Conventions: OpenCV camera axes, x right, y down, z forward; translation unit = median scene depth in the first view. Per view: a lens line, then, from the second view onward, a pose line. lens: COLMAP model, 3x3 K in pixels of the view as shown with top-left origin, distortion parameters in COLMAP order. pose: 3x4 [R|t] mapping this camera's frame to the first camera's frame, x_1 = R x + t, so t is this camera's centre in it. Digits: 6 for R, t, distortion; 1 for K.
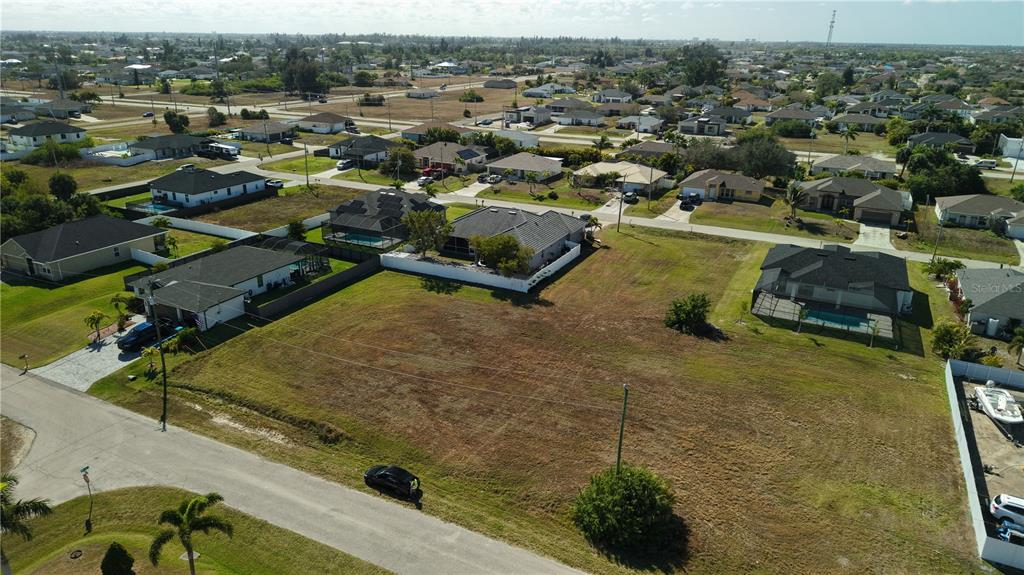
lens RADIAL K [[684.8, 0, 513.1], [0, 684.8, 287.8], [0, 0, 1]] dist [0.032420, -0.039244]
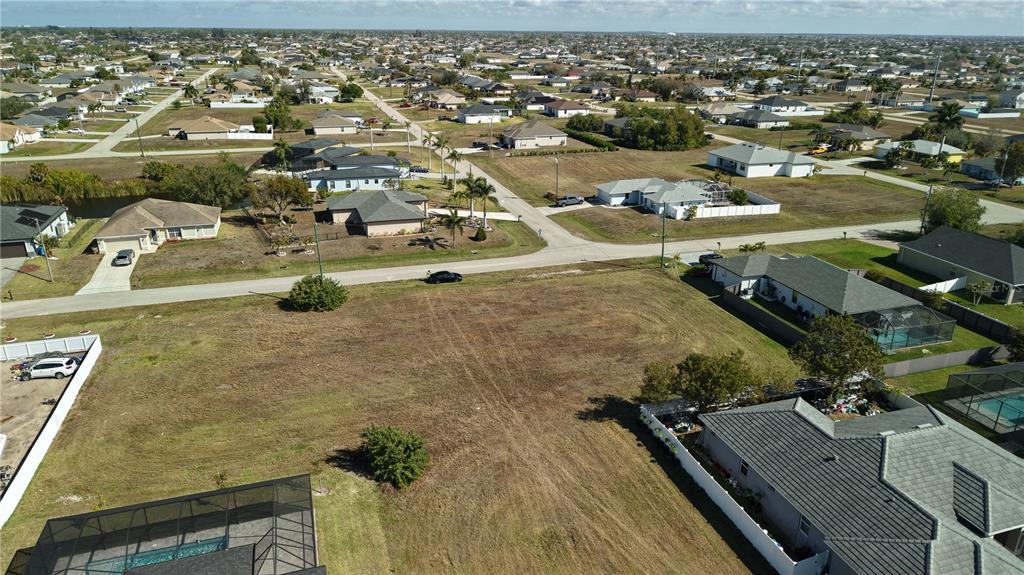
lens RADIAL K [[684.8, 0, 513.1], [0, 684.8, 287.8], [0, 0, 1]] dist [0.032420, -0.039244]
pose [[-0.712959, 0.229419, -0.662613, 0.483072], [-0.260046, 0.791071, 0.553699, -0.402091], [0.651203, 0.567074, -0.504342, 1.107020]]
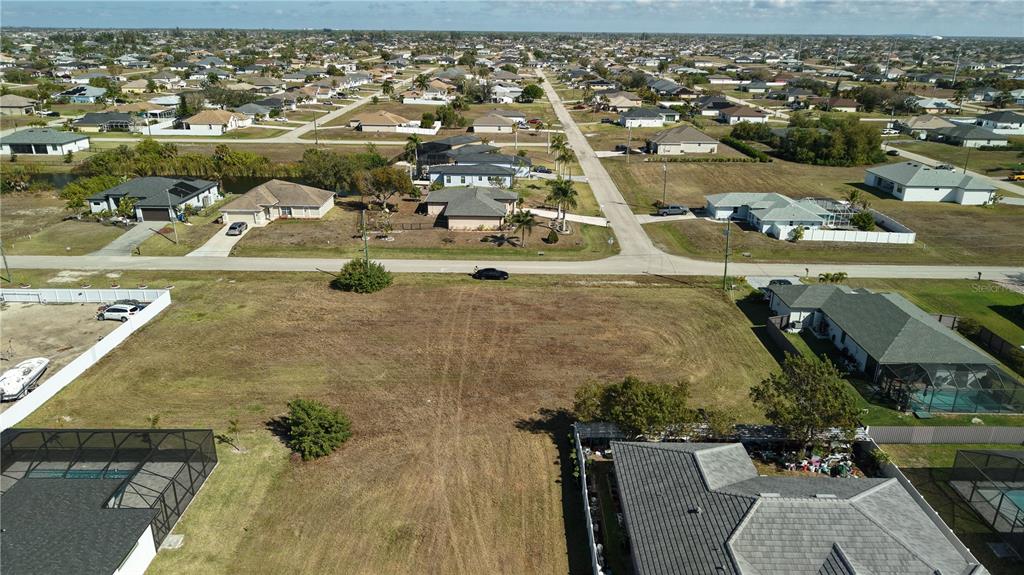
lens RADIAL K [[684.8, 0, 513.1], [0, 684.8, 287.8], [0, 0, 1]] dist [0.032420, -0.039244]
pose [[-0.894873, 0.136811, -0.424836, 0.299312], [-0.174585, 0.768719, 0.615298, -0.449116], [0.410759, 0.624783, -0.664020, 1.226546]]
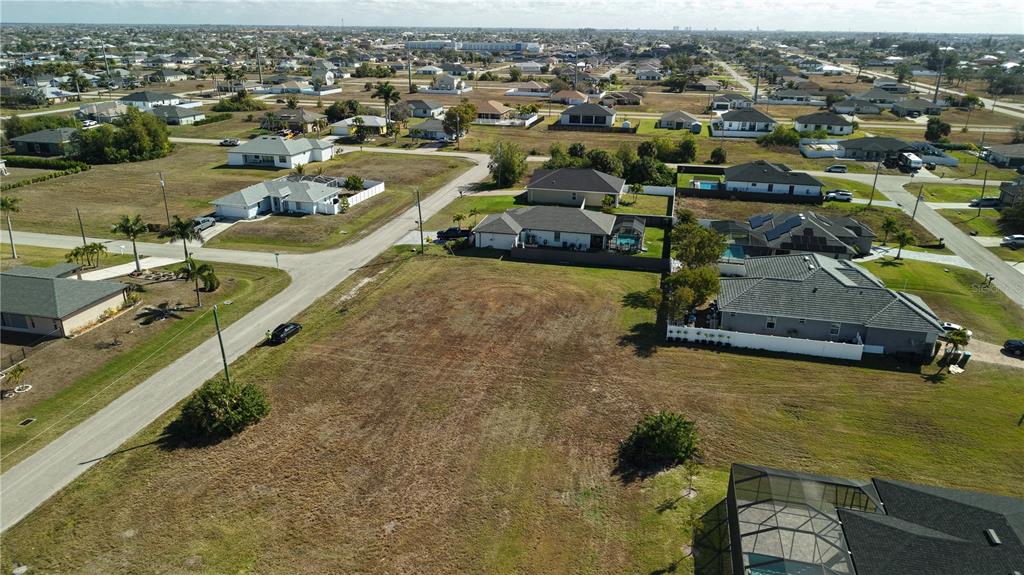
lens RADIAL K [[684.8, 0, 513.1], [0, 684.8, 287.8], [0, 0, 1]] dist [0.032420, -0.039244]
pose [[0.233764, 0.337056, -0.912002, 0.667325], [-0.343247, 0.906204, 0.246933, -0.178720], [0.909690, 0.255318, 0.327532, 0.509784]]
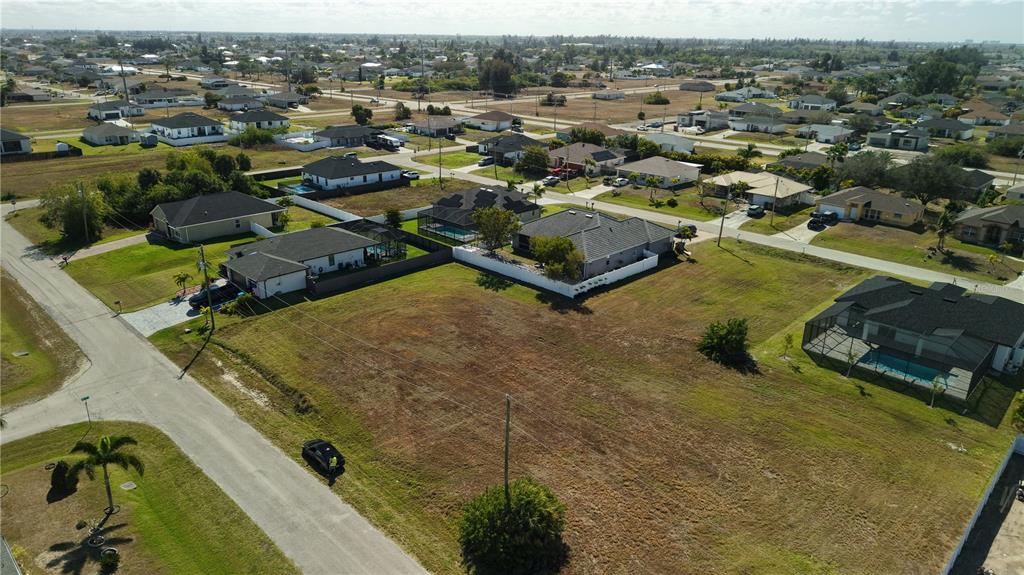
lens RADIAL K [[684.8, 0, 513.1], [0, 684.8, 287.8], [0, 0, 1]] dist [0.032420, -0.039244]
pose [[0.951320, 0.106462, -0.289232, 0.205796], [-0.107108, 0.994154, 0.013643, -0.010924], [0.288994, 0.018000, 0.957162, 0.038024]]
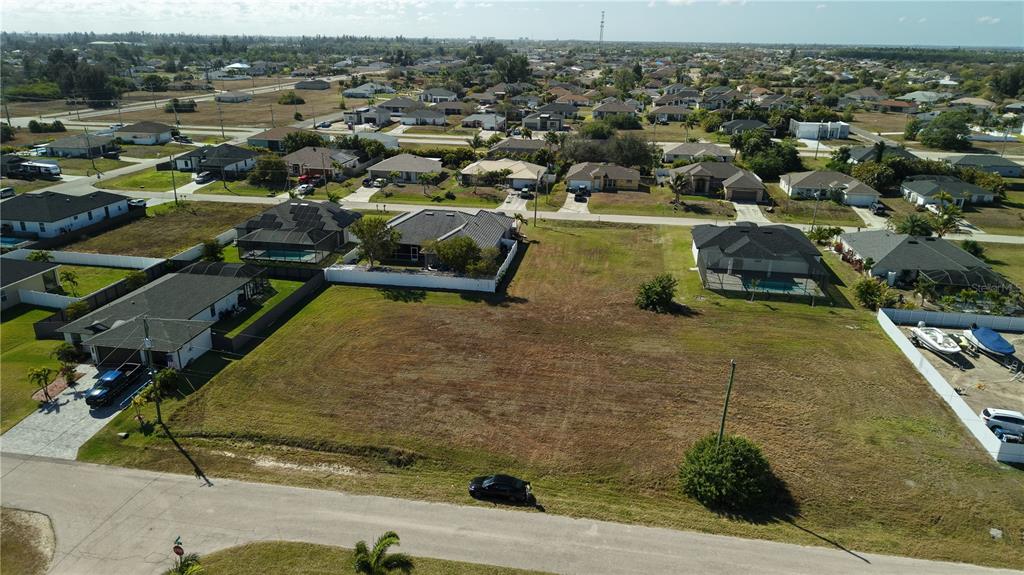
lens RADIAL K [[684.8, 0, 513.1], [0, 684.8, 287.8], [0, 0, 1]] dist [0.032420, -0.039244]
pose [[0.955043, -0.103404, 0.277850, -0.218020], [0.102979, 0.994552, 0.016163, -0.011836], [-0.278008, 0.013177, 0.960488, 0.023406]]
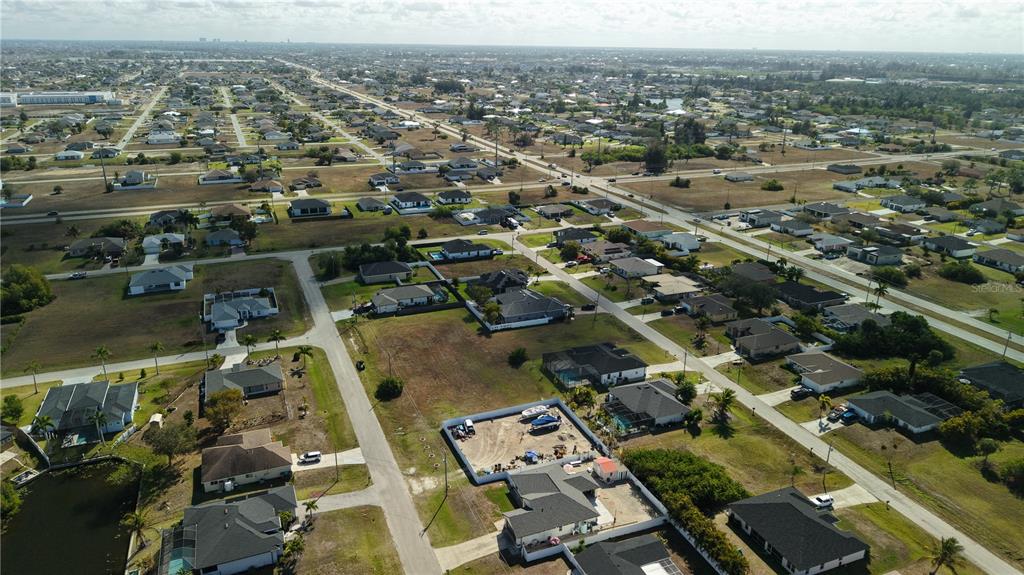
lens RADIAL K [[680.2, 0, 517.2], [0, 680.2, 287.7], [0, 0, 1]] dist [0.079955, -0.127697]
pose [[0.760698, 0.217517, -0.611576, 1.378502], [-0.229423, 0.971466, 0.060155, -0.278248], [0.607210, 0.094550, 0.788895, -0.736577]]
